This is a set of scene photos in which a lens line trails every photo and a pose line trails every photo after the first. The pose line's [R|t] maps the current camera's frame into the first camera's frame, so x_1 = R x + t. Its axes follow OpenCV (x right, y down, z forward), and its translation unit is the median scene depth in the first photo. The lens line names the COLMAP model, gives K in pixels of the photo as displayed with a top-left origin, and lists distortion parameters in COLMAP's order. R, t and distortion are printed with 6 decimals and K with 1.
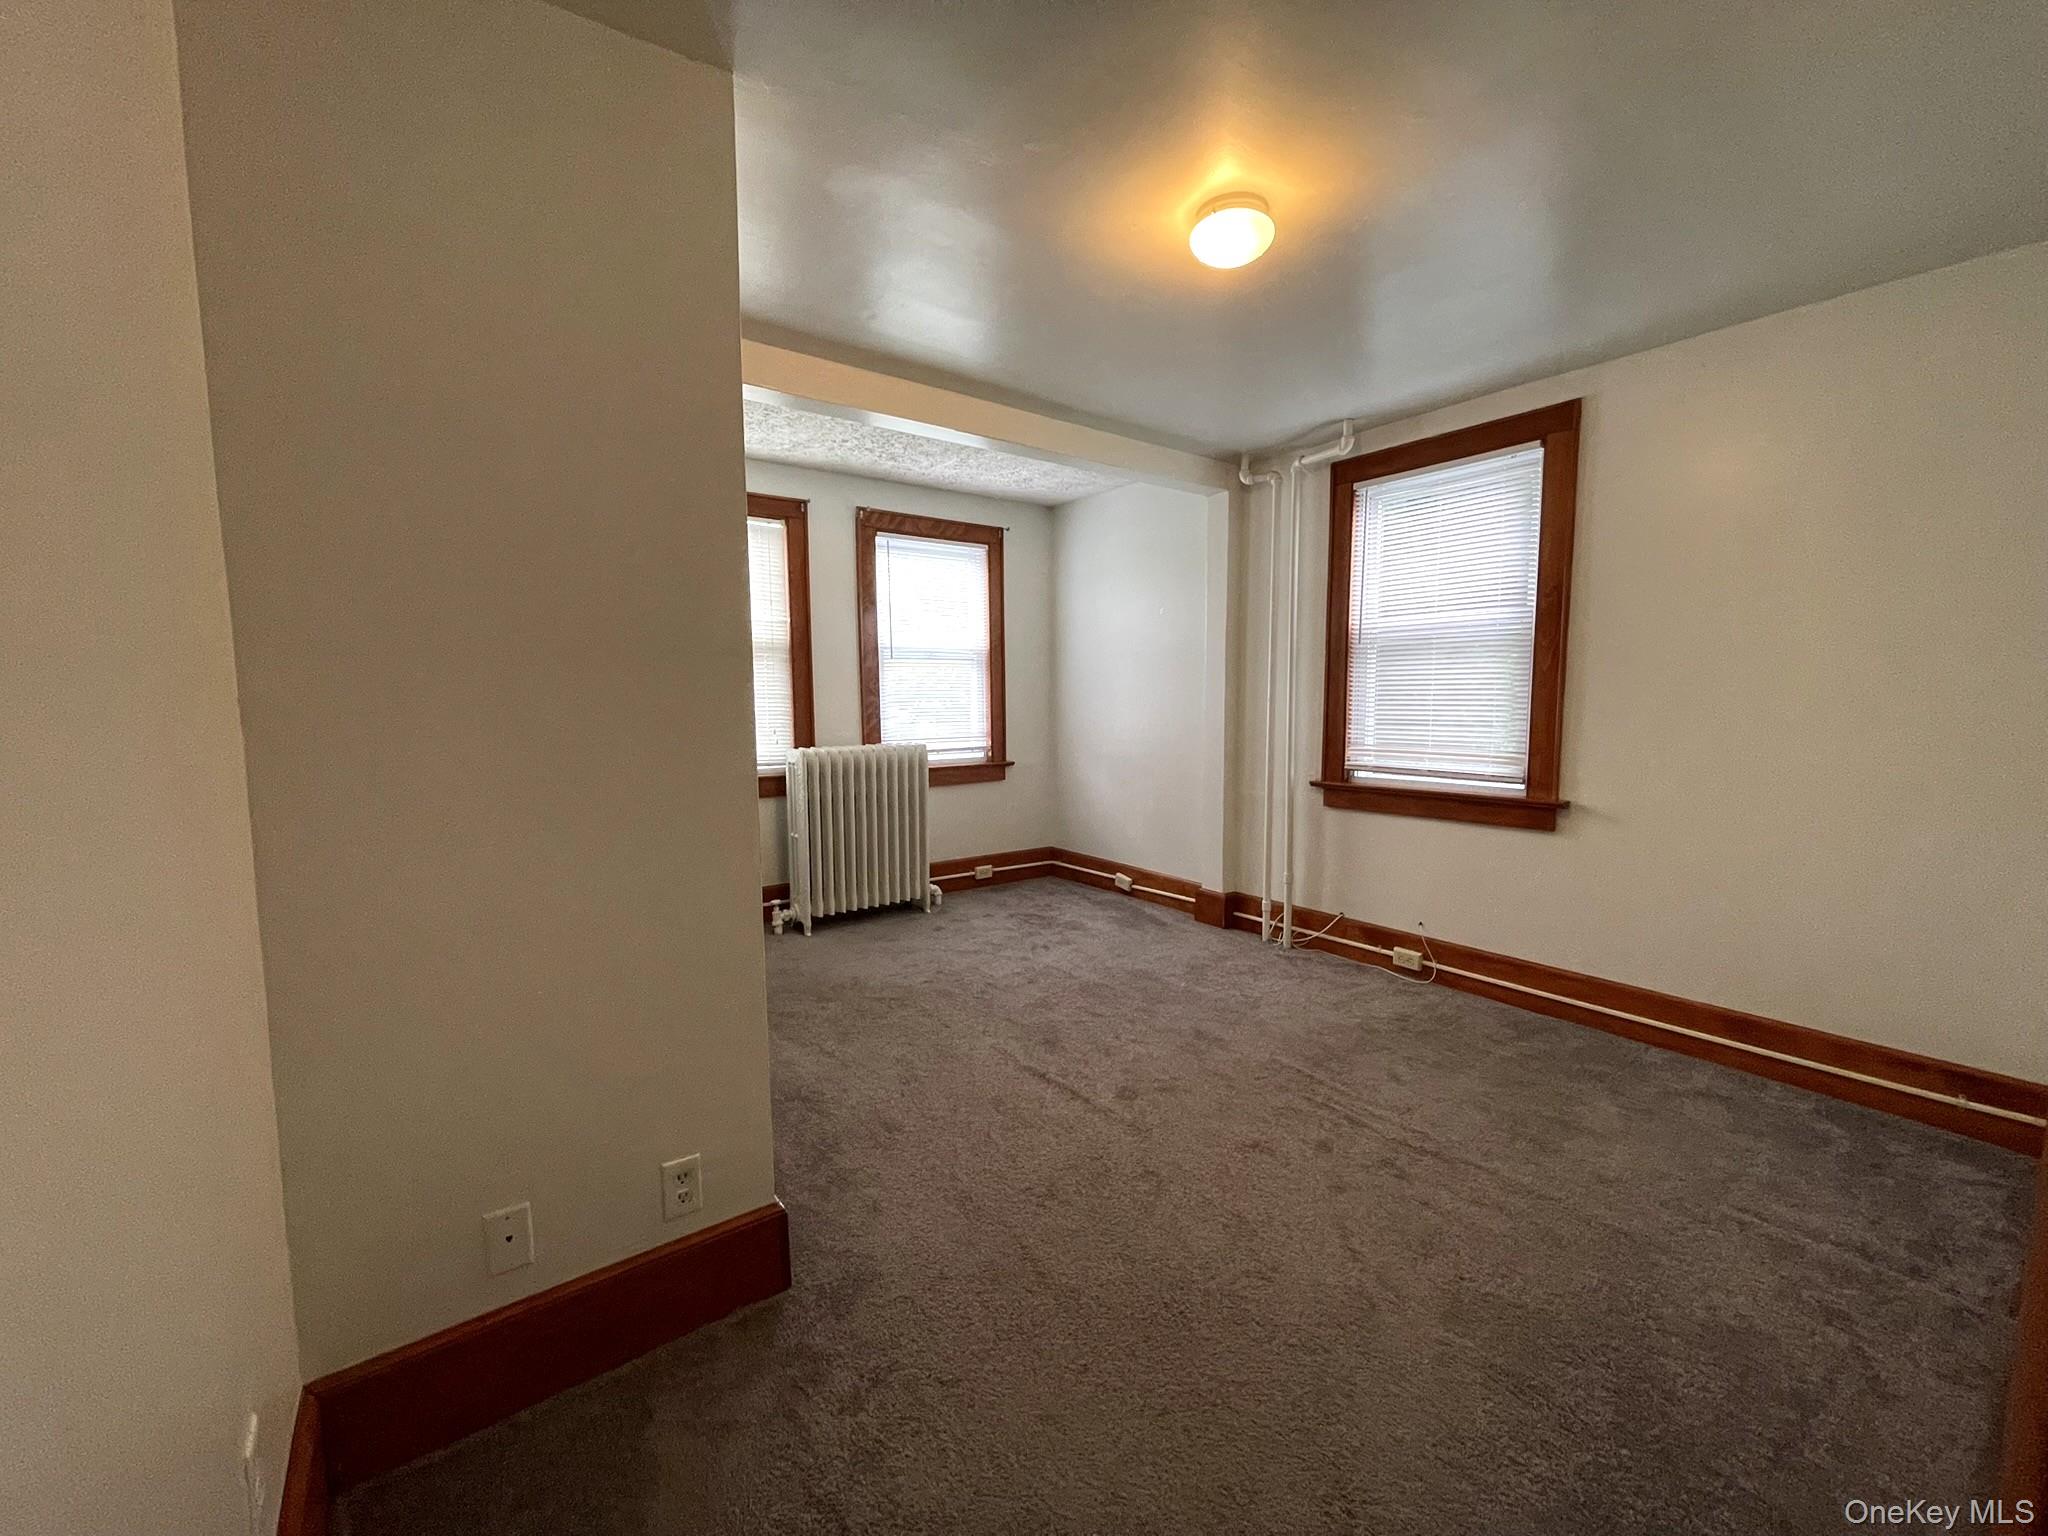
lens RADIAL K [[824.3, 0, 1010.6], [0, 824.3, 769.0], [0, 0, 1]] dist [-0.001266, 0.000330]
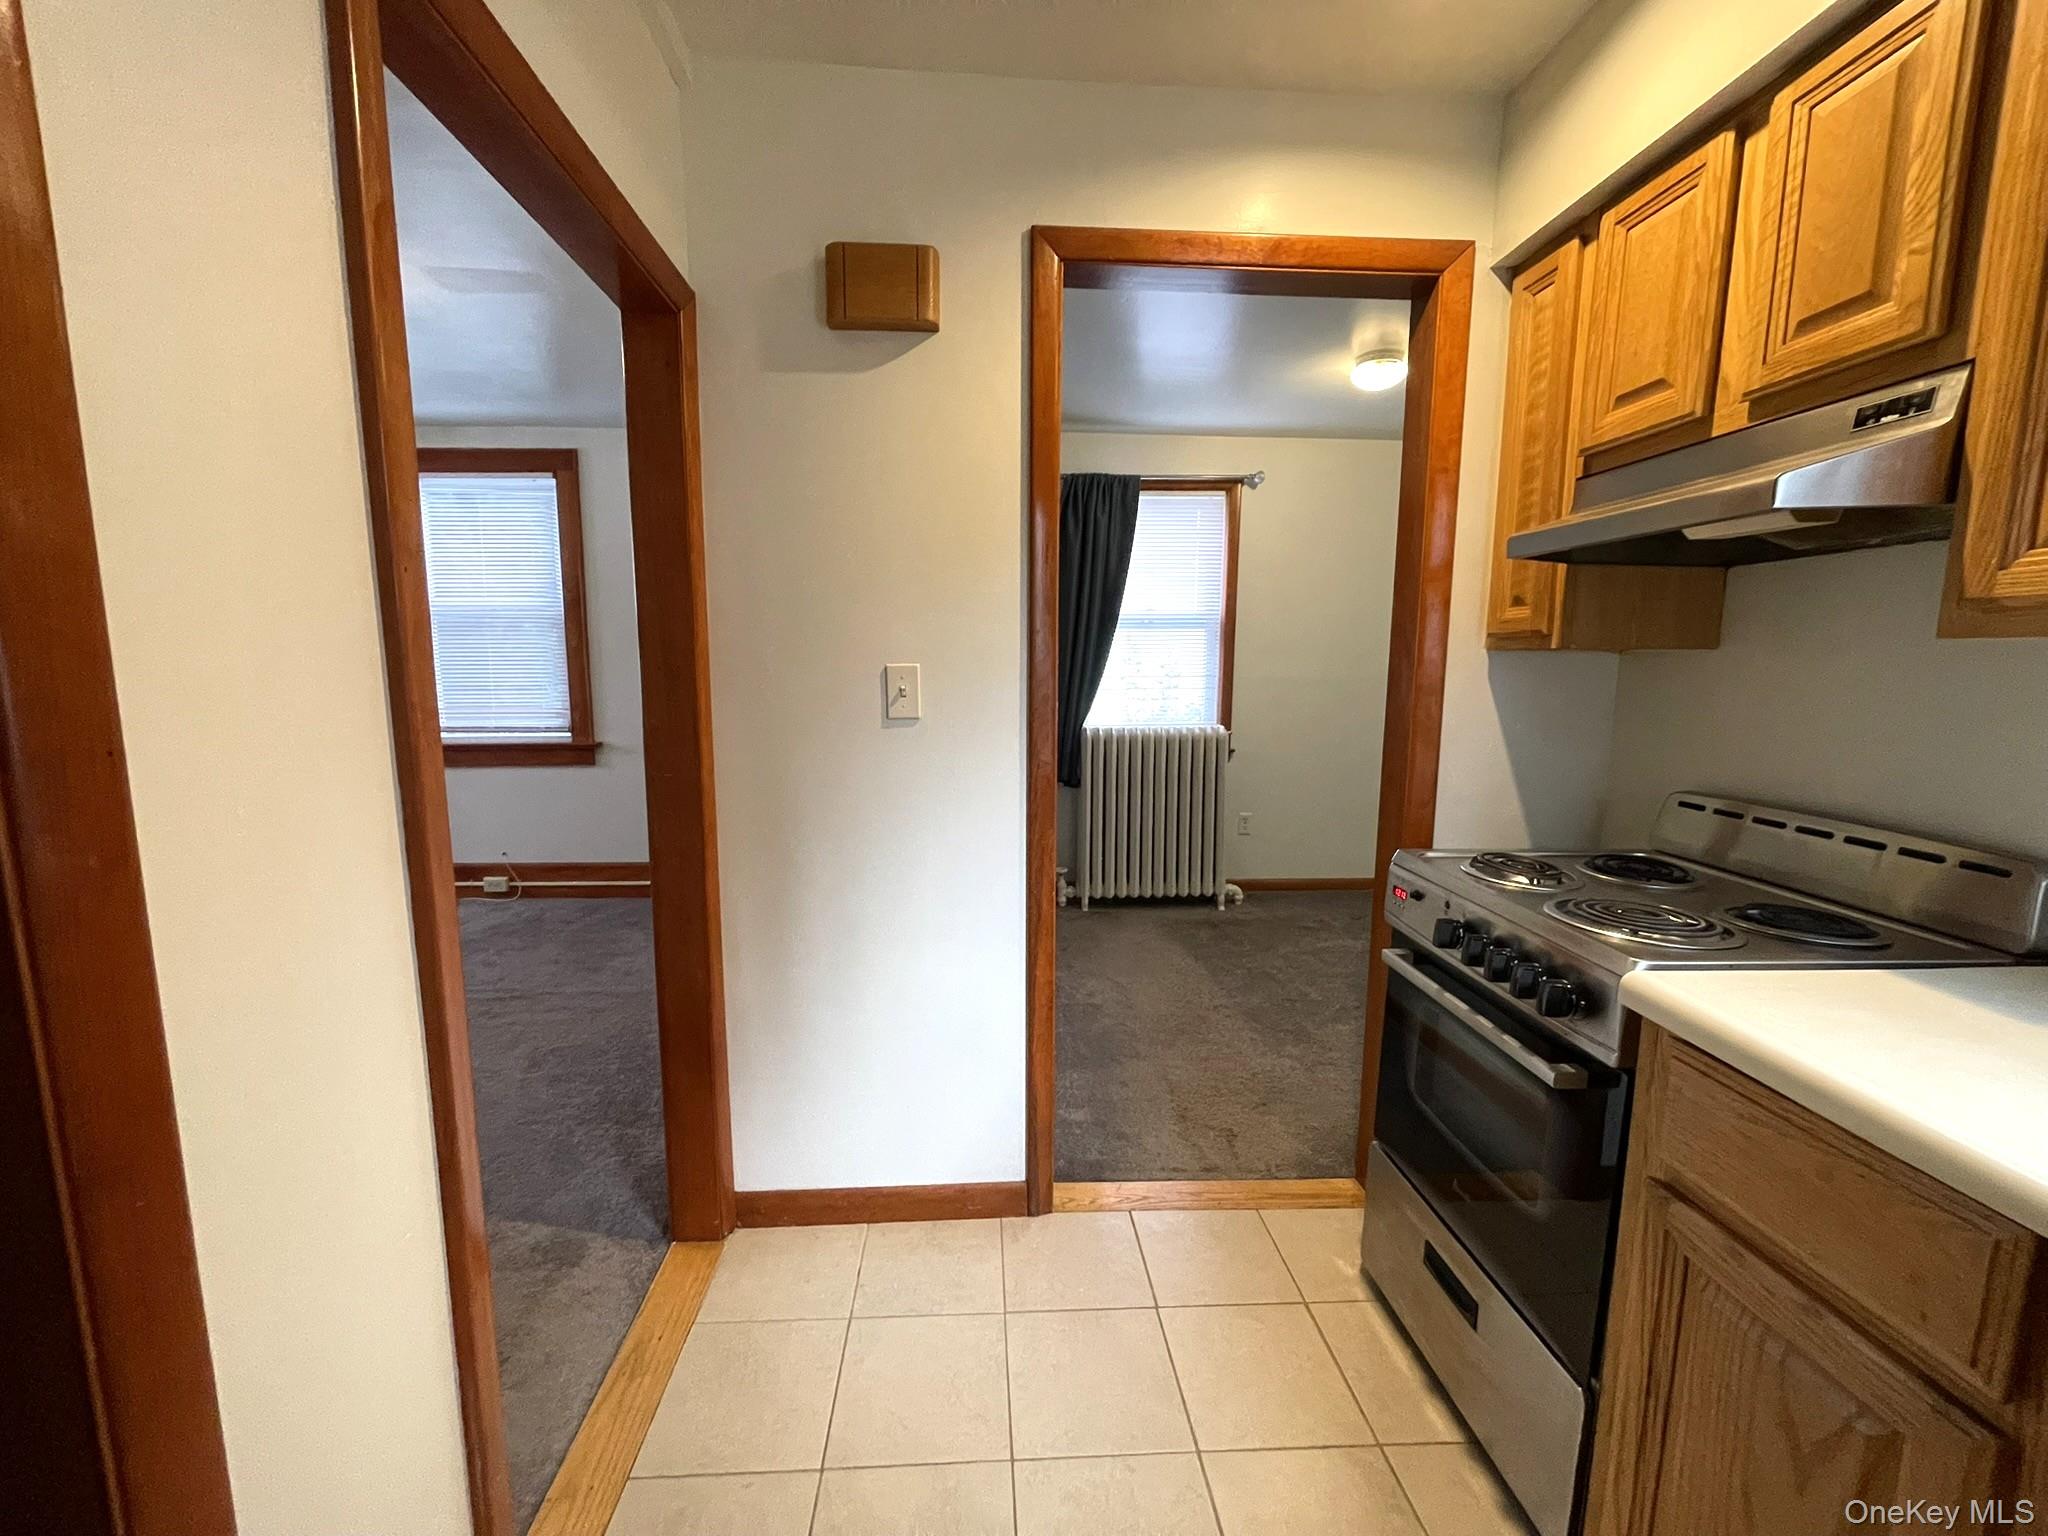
lens RADIAL K [[824.3, 0, 1013.2], [0, 824.3, 769.0], [0, 0, 1]] dist [-0.001266, 0.000330]
pose [[0.536178, -0.106227, 0.837394, -0.090982], [0.066315, 0.994285, 0.083668, 0.010353], [-0.841496, 0.010671, 0.540158, -0.252402]]
